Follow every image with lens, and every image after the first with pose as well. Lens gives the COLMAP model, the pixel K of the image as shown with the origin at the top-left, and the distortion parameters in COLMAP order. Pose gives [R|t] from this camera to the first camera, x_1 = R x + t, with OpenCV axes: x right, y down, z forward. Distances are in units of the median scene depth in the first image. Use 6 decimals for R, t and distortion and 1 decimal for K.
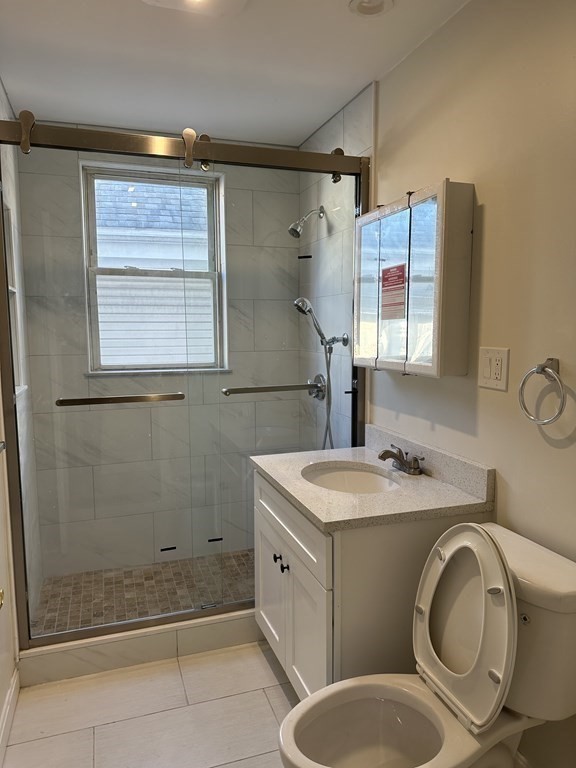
lens RADIAL K [[542.2, 0, 285.0], [0, 542.2, 383.8], [0, 0, 1]] dist [0.004439, -0.010553]
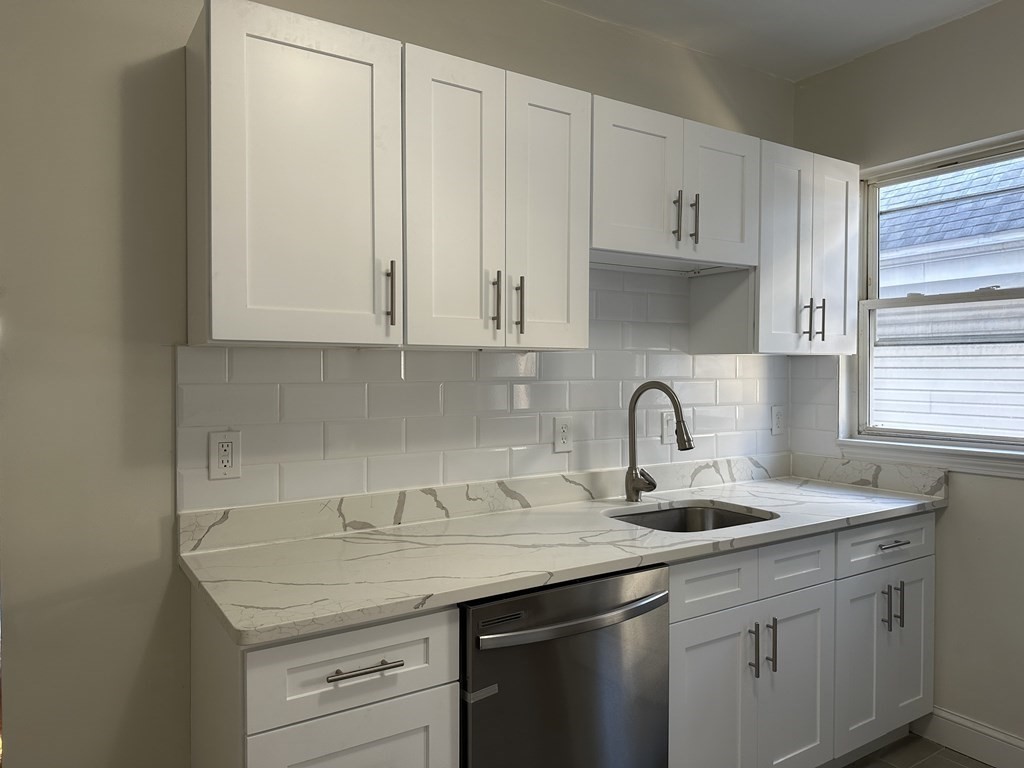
lens RADIAL K [[722.9, 0, 510.7], [0, 722.9, 379.7], [0, 0, 1]] dist [0.004439, -0.010553]
pose [[0.236472, 0.017455, -0.971481, 0.398681], [-0.103051, 0.994650, -0.007213, -0.025196], [0.966158, 0.101817, 0.237006, 0.168172]]
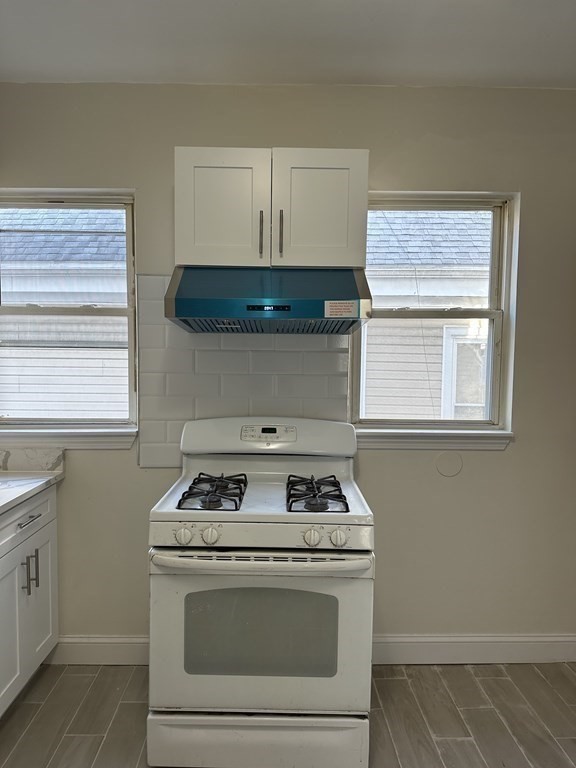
lens RADIAL K [[542.2, 0, 286.0], [0, 542.2, 386.4], [0, 0, 1]] dist [0.004439, -0.010553]
pose [[0.948758, 0.029985, -0.314578, 0.344400], [-0.045856, 0.998015, -0.043172, -0.034967], [0.312659, 0.055385, 0.948249, 0.185789]]
